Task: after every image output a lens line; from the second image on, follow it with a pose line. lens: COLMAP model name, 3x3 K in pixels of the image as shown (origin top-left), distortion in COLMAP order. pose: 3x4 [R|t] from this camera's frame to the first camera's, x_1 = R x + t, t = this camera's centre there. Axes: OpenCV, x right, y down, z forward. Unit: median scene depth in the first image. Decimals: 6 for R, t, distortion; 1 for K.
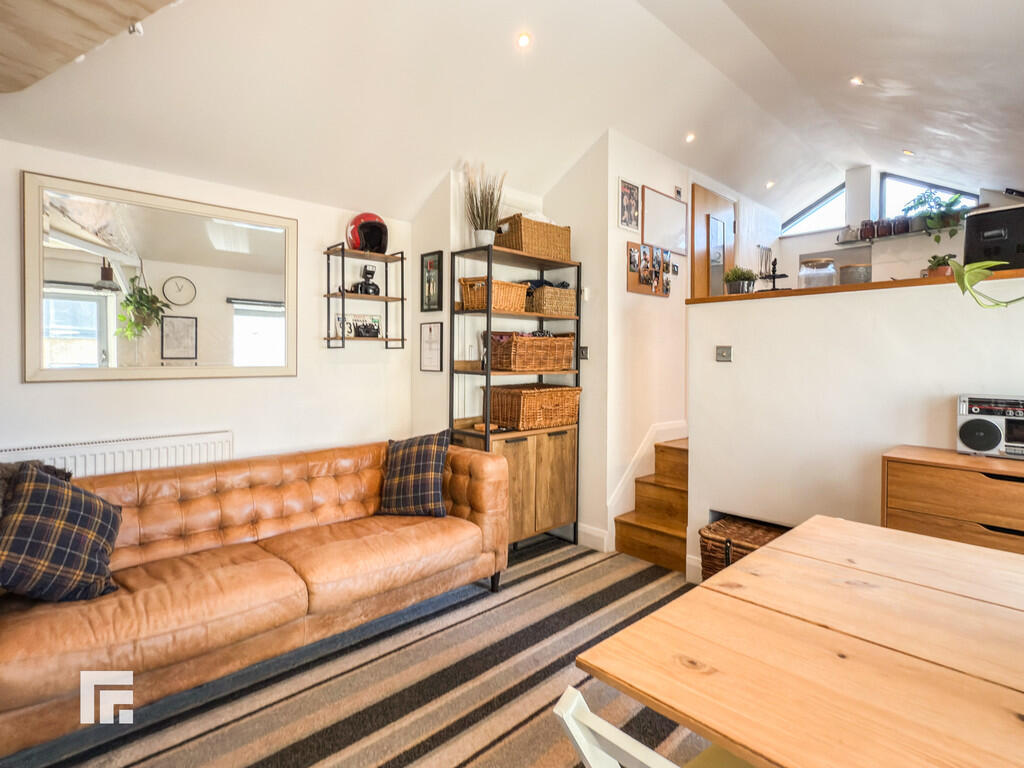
lens RADIAL K [[525.7, 0, 509.5], [0, 525.7, 359.6], [0, 0, 1]] dist [-0.001428, -0.000286]
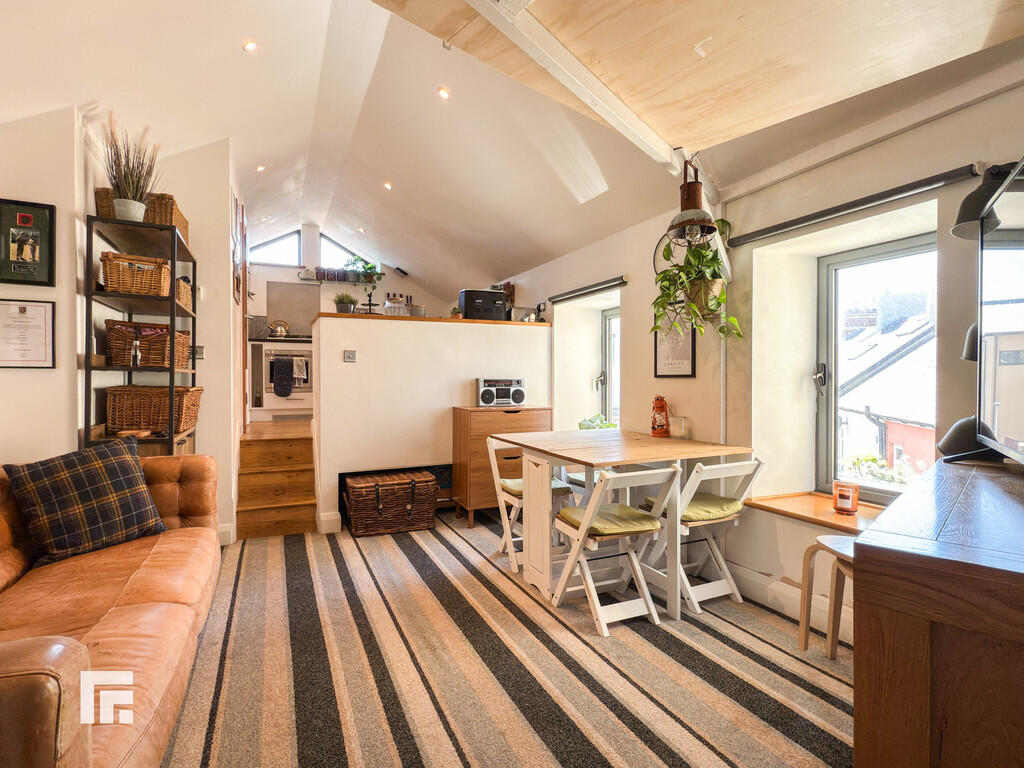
lens RADIAL K [[511.3, 0, 507.8], [0, 511.3, 381.7], [0, 0, 1]] dist [-0.001349, 0.000453]
pose [[0.318887, -0.010007, 0.947740, -0.701144], [0.005715, 0.999946, 0.008635, 0.045012], [-0.947775, 0.002663, 0.318927, 0.181408]]
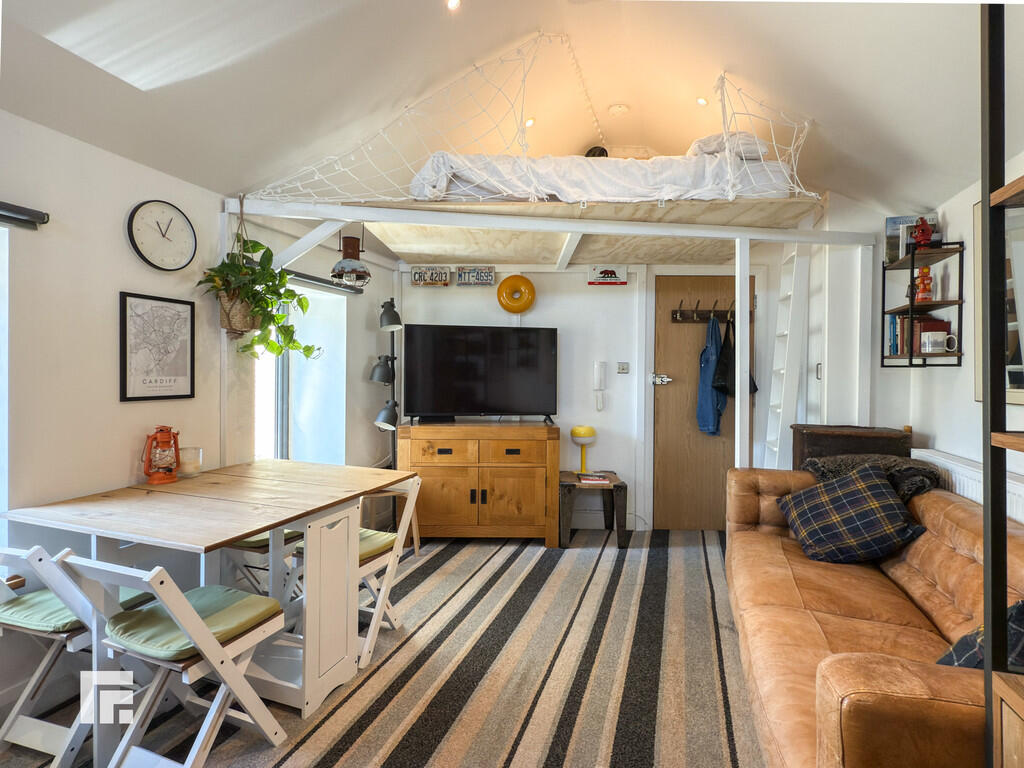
lens RADIAL K [[511.3, 0, 507.8], [0, 511.3, 381.7], [0, 0, 1]] dist [-0.001349, 0.000453]
pose [[-0.883658, -0.004321, -0.468114, 0.309323], [-0.014684, 0.999721, 0.018491, -0.002056], [0.467903, 0.023213, -0.883475, 1.134833]]
